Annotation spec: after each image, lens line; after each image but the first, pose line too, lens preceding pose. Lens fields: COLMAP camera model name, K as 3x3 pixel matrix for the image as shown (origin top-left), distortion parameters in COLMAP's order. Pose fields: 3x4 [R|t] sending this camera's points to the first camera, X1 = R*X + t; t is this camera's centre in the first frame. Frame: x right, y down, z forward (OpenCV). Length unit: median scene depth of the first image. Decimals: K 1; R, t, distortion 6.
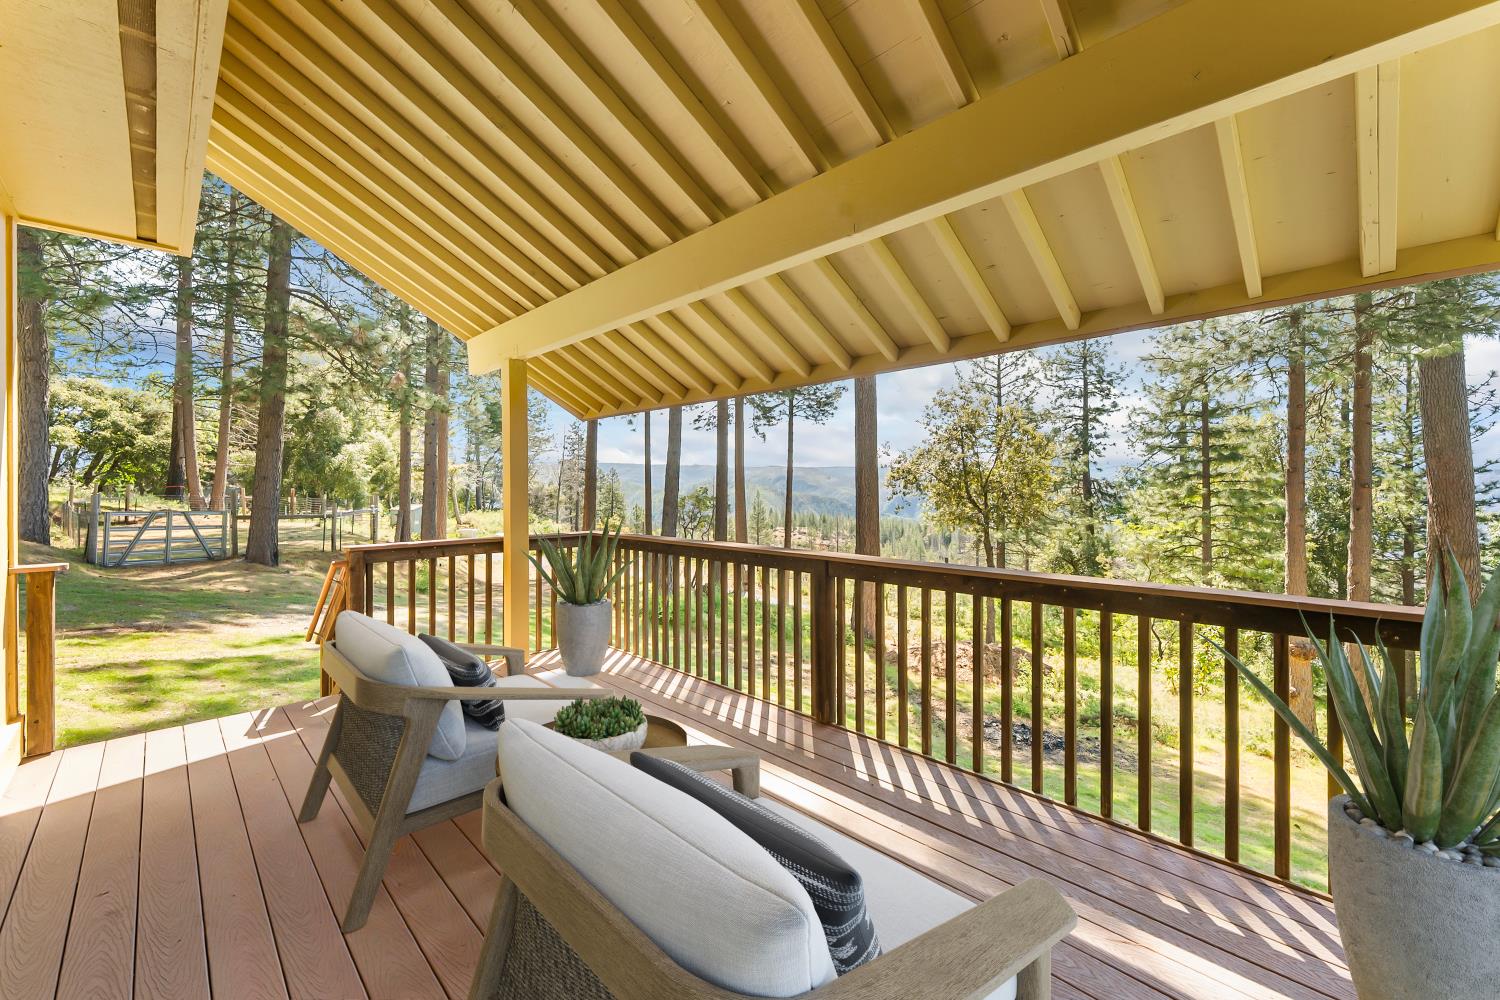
lens RADIAL K [[606.4, 0, 752.5], [0, 606.4, 479.1], [0, 0, 1]] dist [0.001636, 0.000219]
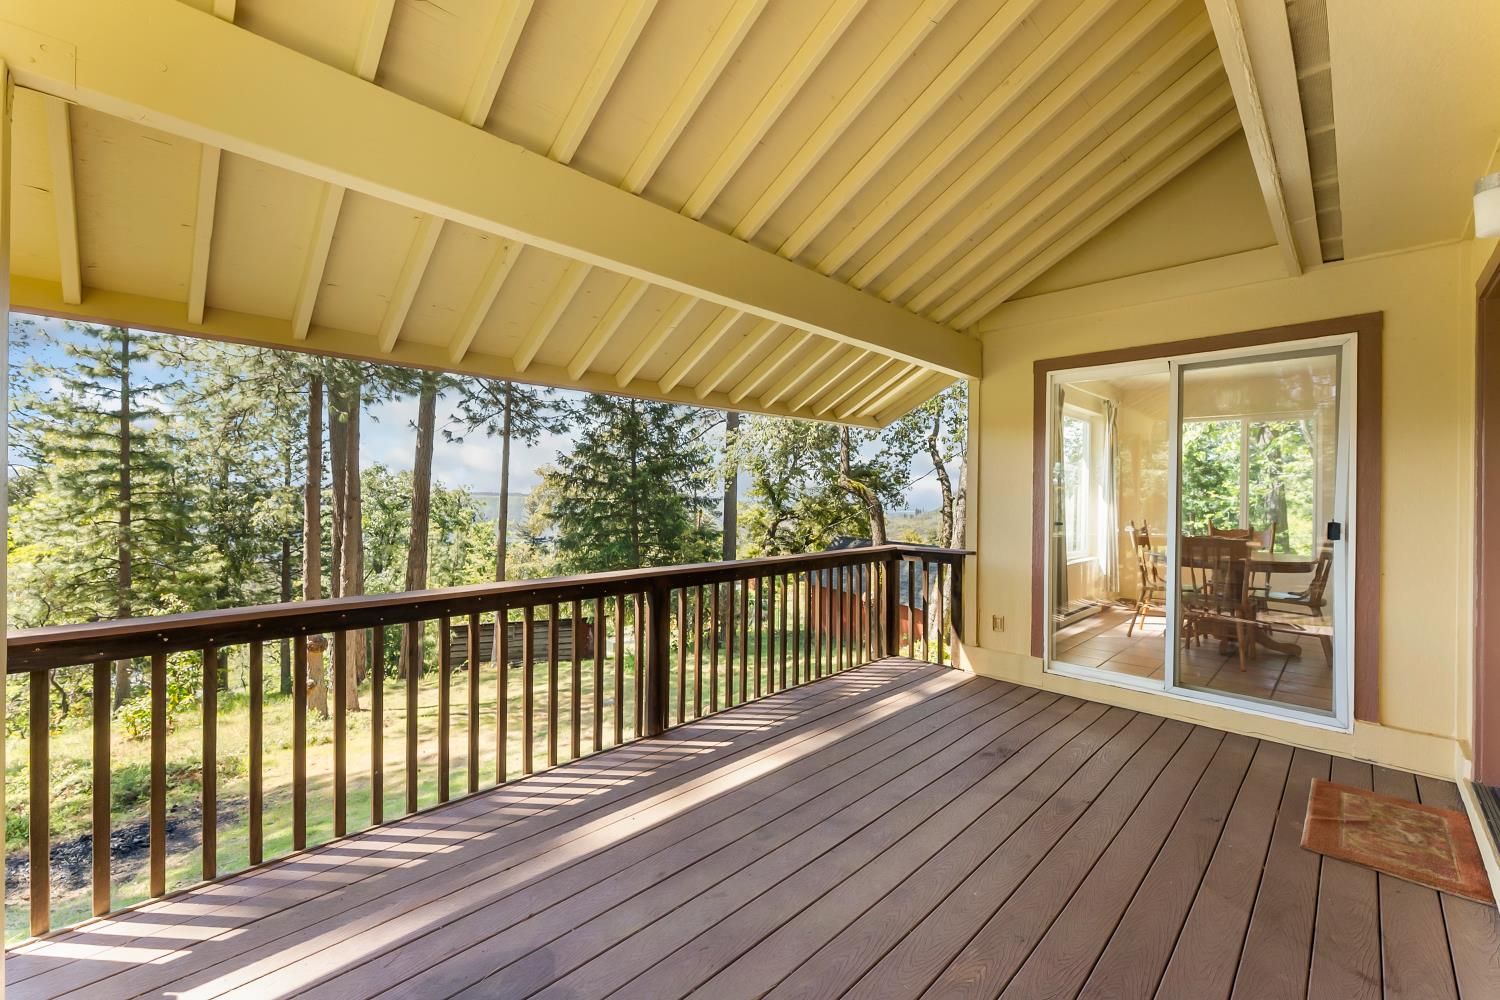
lens RADIAL K [[599.3, 0, 751.5], [0, 599.3, 506.4], [0, 0, 1]] dist [0.001400, -0.000053]
pose [[0.004780, -0.013703, 0.999895, -0.222548], [-0.011631, 0.999838, 0.013758, 0.000571], [-0.999921, -0.011695, 0.004619, 0.210989]]
